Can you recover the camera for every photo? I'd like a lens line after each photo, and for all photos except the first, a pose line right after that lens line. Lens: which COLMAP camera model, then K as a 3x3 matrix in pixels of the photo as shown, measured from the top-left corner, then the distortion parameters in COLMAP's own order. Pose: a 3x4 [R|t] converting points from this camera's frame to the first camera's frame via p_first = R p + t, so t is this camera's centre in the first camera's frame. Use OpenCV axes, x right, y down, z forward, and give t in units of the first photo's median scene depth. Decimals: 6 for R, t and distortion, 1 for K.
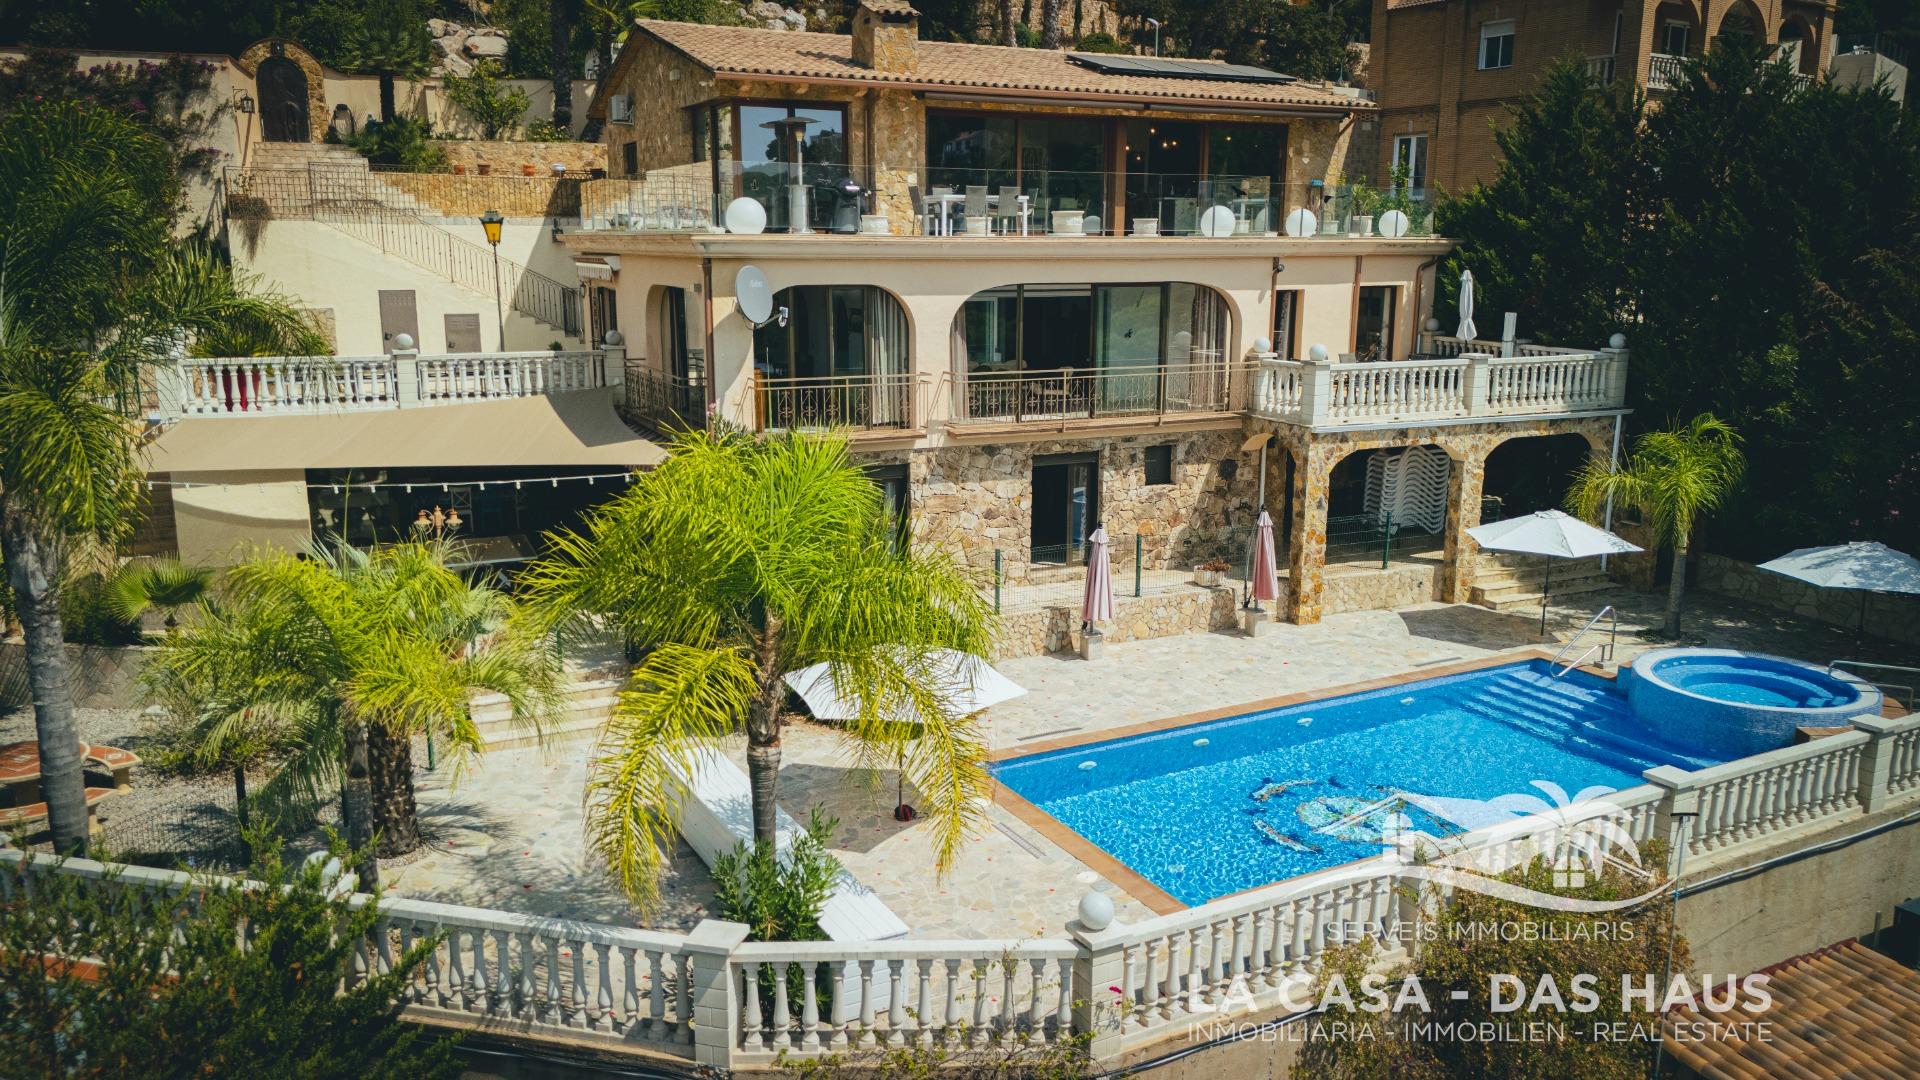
lens RADIAL K [[1290.9, 0, 960.0], [0, 1290.9, 540.0], [0, 0, 1]] dist [0.065394, -0.054657]
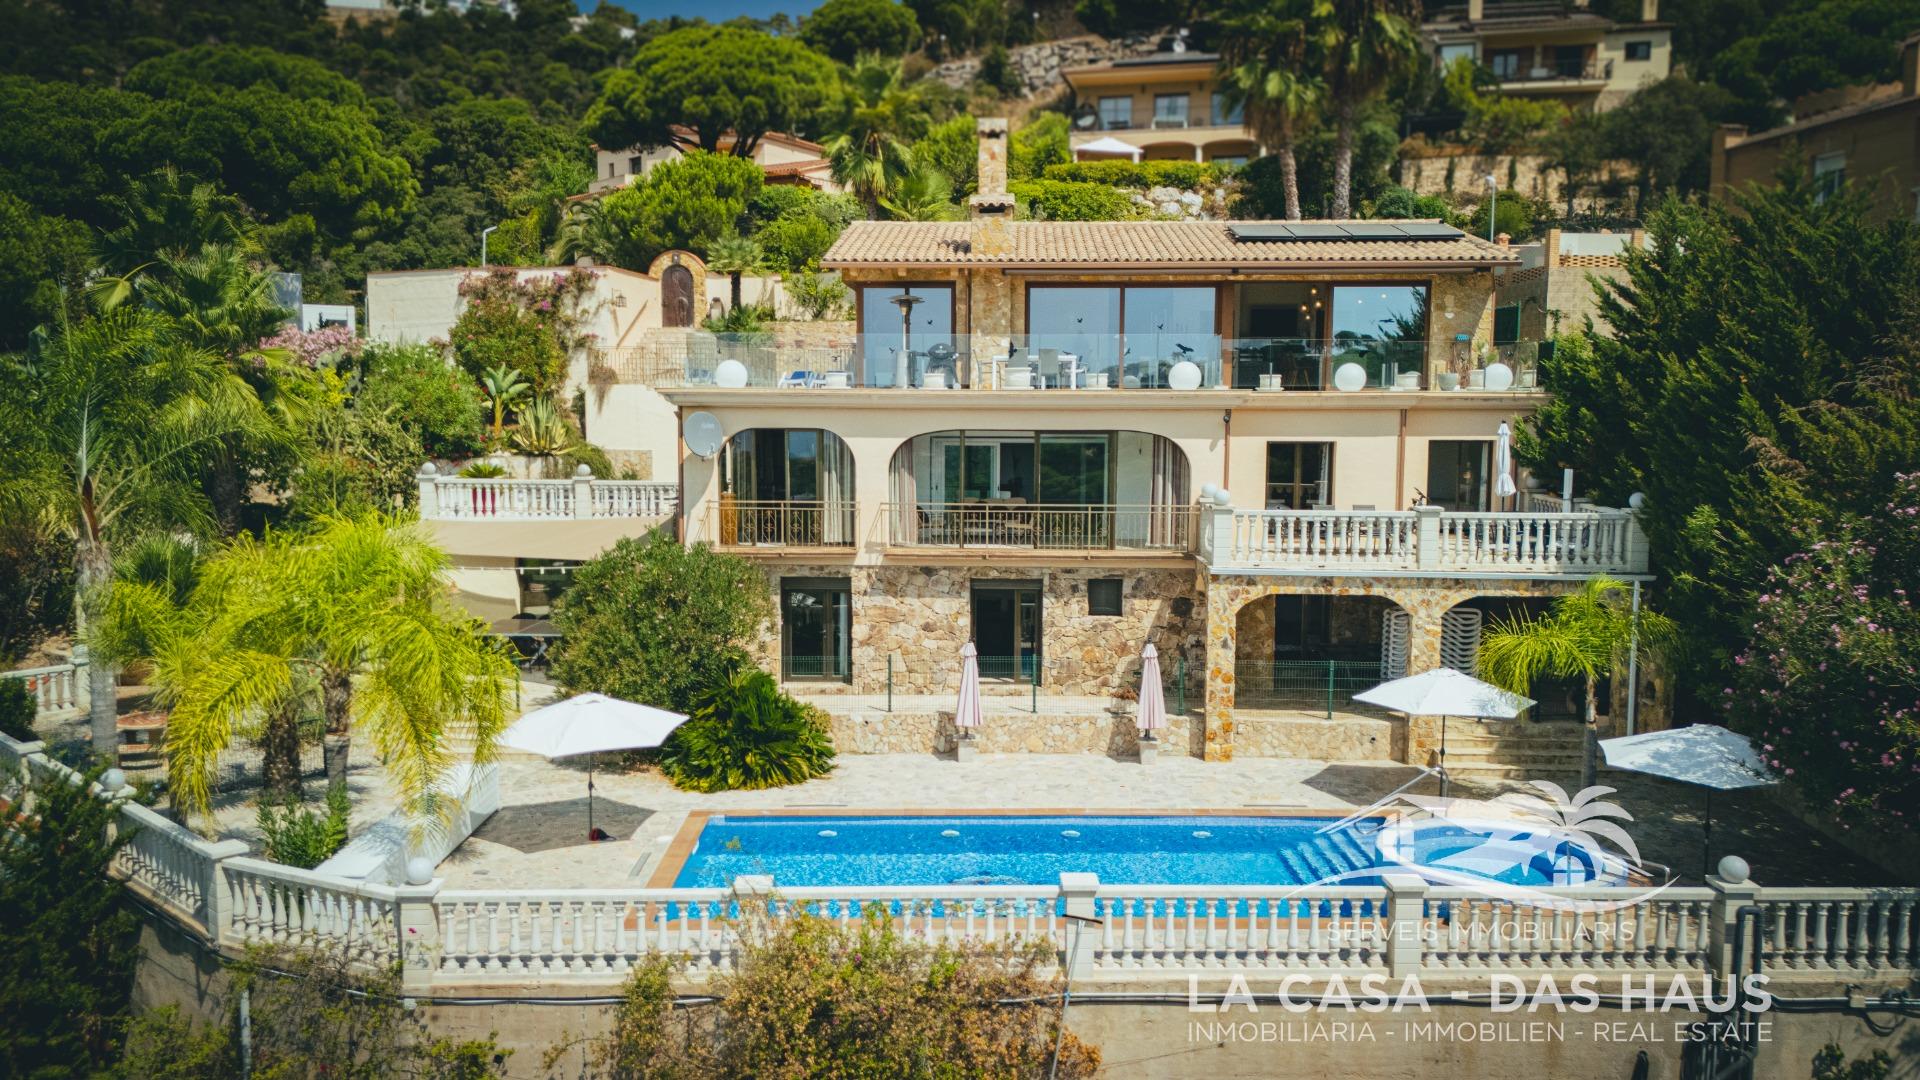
lens RADIAL K [[1268.6, 0, 960.0], [0, 1268.6, 540.0], [0, 0, 1]] dist [0.067296, 0.000044]
pose [[0.901998, 0.046457, -0.429233, 0.495227], [-0.097398, 0.990461, -0.097475, 0.009506], [0.420610, 0.129728, 0.897919, -0.003853]]
